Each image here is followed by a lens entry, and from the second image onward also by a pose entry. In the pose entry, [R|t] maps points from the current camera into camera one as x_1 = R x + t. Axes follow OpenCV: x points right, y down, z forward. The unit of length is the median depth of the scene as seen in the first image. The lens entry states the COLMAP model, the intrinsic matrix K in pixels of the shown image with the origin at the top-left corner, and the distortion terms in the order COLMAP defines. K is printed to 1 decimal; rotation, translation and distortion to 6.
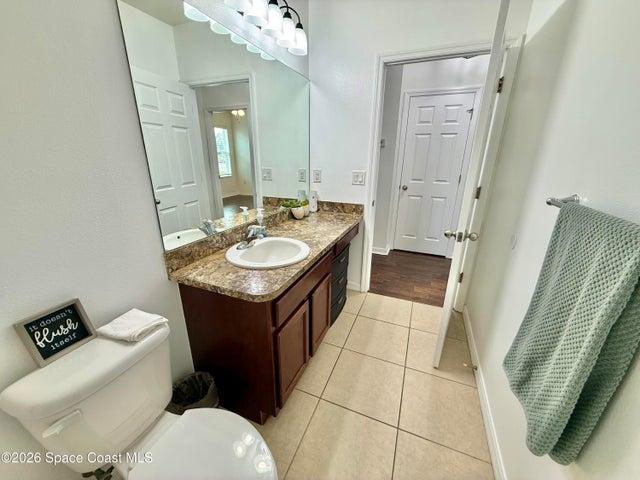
lens RADIAL K [[255.0, 0, 318.1], [0, 255.0, 239.5], [0, 0, 1]] dist [-0.000178, -0.000078]
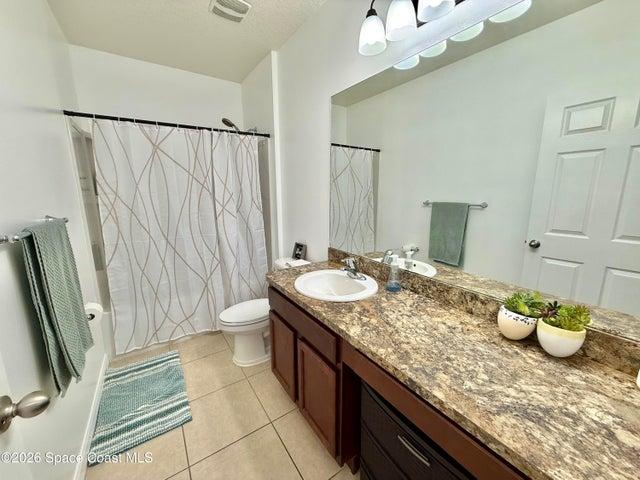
lens RADIAL K [[255.0, 0, 318.1], [0, 255.0, 239.5], [0, 0, 1]] dist [-0.000178, -0.000078]
pose [[-0.558092, 0.147003, -0.816654, 0.571872], [-0.263824, 0.901677, 0.342601, -0.391172], [0.786721, 0.406656, -0.464436, 1.211524]]
